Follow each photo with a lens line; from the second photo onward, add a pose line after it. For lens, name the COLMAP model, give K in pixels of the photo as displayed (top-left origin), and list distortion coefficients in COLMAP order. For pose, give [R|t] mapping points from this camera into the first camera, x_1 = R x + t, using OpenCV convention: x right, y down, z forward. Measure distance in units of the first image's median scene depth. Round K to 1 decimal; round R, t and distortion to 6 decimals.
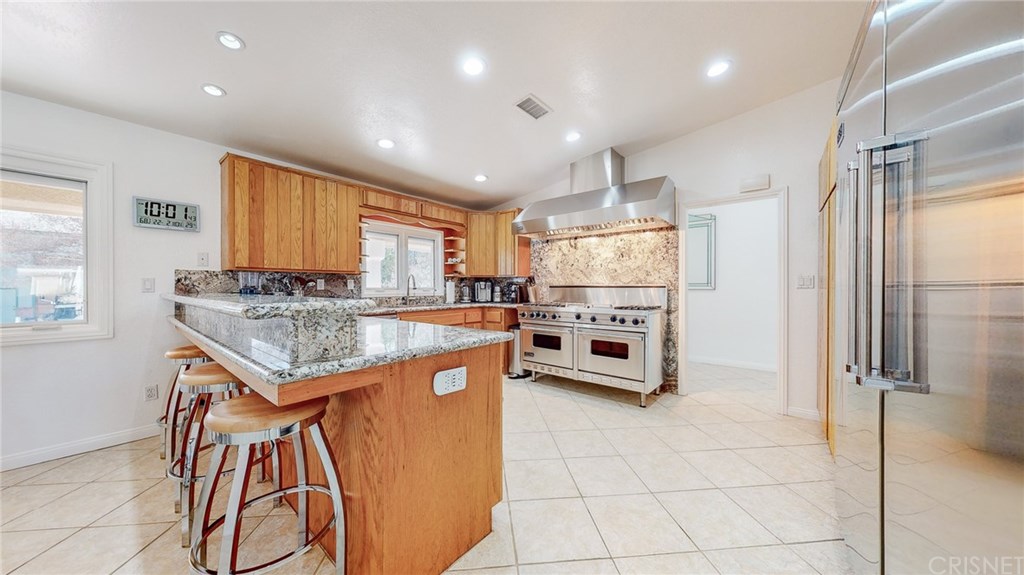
lens RADIAL K [[325.5, 0, 510.7], [0, 325.5, 288.6], [0, 0, 1]] dist [0.000092, -0.000083]
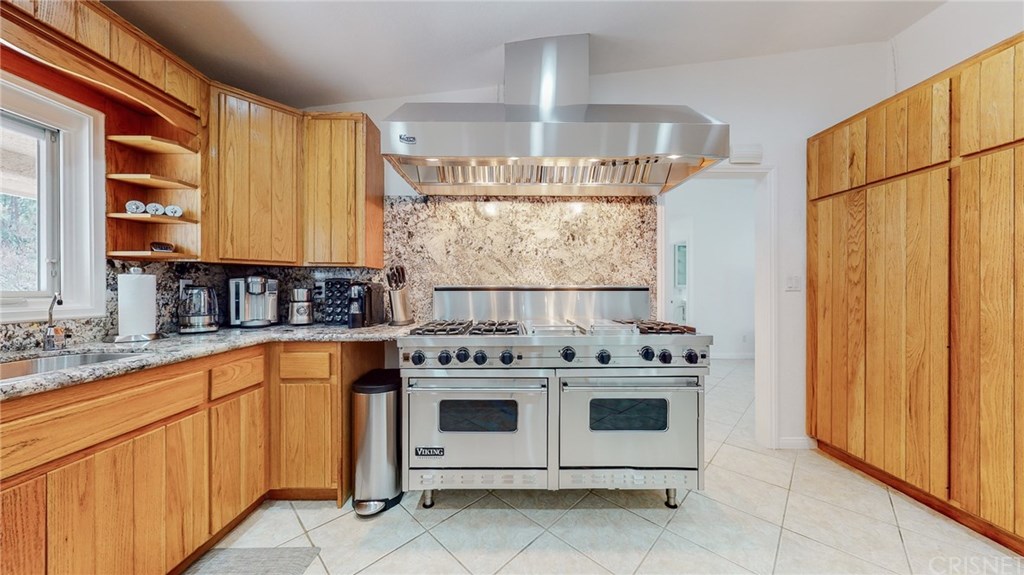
lens RADIAL K [[325.5, 0, 510.7], [0, 325.5, 288.6], [0, 0, 1]] dist [0.000092, -0.000083]
pose [[0.764774, 0.001670, 0.644297, -0.127408], [0.003181, 0.999975, -0.006368, -0.003139], [-0.644291, 0.006919, 0.764749, 0.596406]]
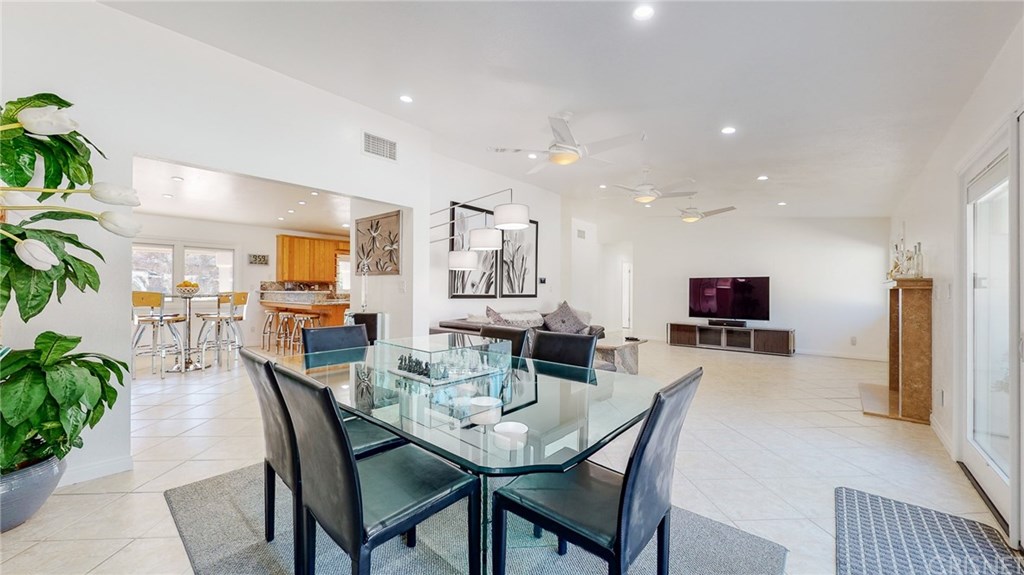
lens RADIAL K [[372.2, 0, 512.0], [0, 372.2, 287.5], [0, 0, 1]] dist [-0.000646, -0.000061]
pose [[0.999576, 0.006172, -0.028472, 0.651653], [-0.006526, 0.999902, -0.012382, 0.008384], [0.028393, 0.012562, 0.999518, -1.191462]]
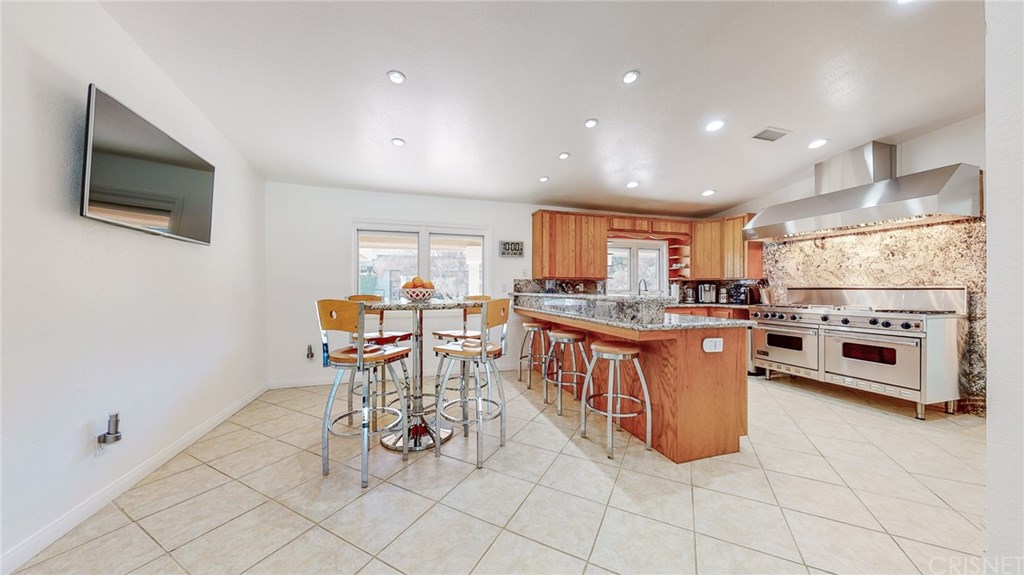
lens RADIAL K [[325.5, 0, 510.7], [0, 325.5, 288.6], [0, 0, 1]] dist [0.000092, -0.000083]
pose [[0.835299, -0.000580, -0.549796, -0.044282], [-0.002430, 0.999986, -0.004746, 0.000612], [0.549791, 0.005300, 0.835286, -0.324877]]
